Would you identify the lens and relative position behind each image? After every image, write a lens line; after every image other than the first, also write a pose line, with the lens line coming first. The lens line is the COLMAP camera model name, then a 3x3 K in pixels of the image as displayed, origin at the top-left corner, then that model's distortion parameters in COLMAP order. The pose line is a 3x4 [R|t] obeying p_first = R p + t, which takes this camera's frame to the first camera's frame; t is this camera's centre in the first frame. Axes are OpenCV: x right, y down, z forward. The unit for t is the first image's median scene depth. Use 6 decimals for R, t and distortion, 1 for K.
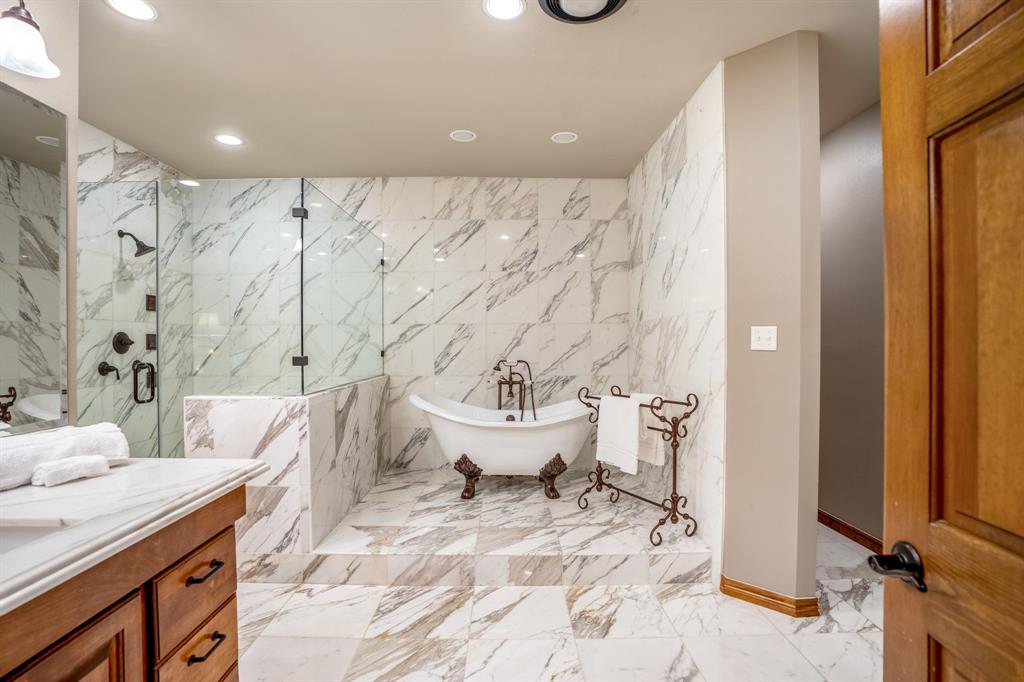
lens RADIAL K [[475.5, 0, 512.0], [0, 475.5, 341.0], [0, 0, 1]] dist [-0.059863, 0.018568]
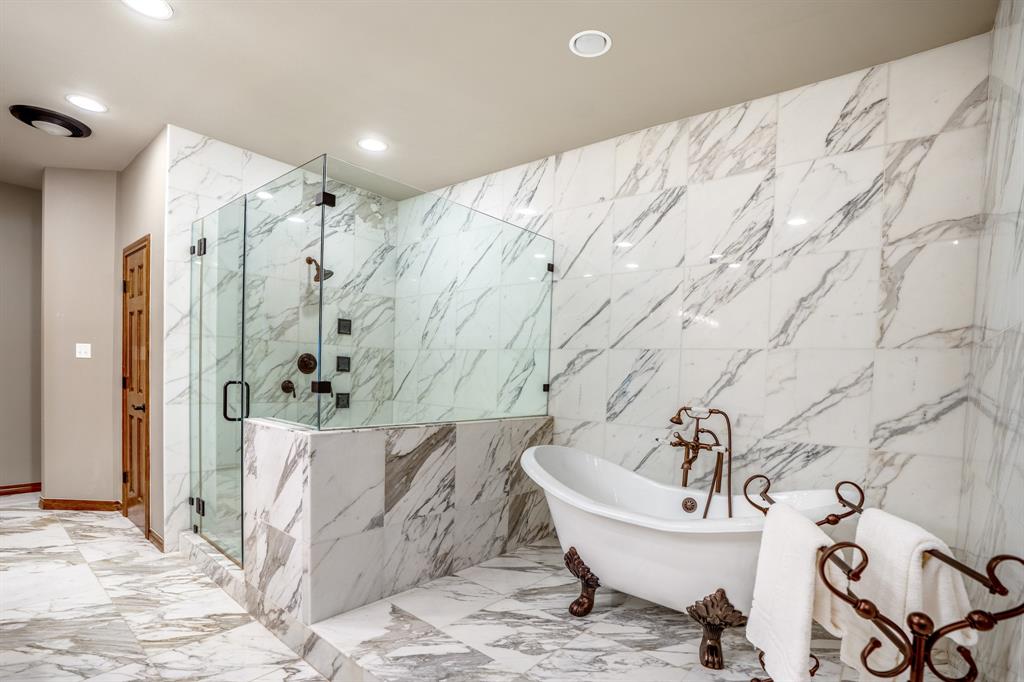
lens RADIAL K [[502.9, 0, 511.8], [0, 502.9, 394.9], [0, 0, 1]] dist [-0.070247, 0.030385]
pose [[0.764352, 0.060849, -0.641922, 0.207864], [-0.038577, 0.998069, 0.048674, 0.001388], [0.643645, -0.012440, 0.765223, 0.341874]]
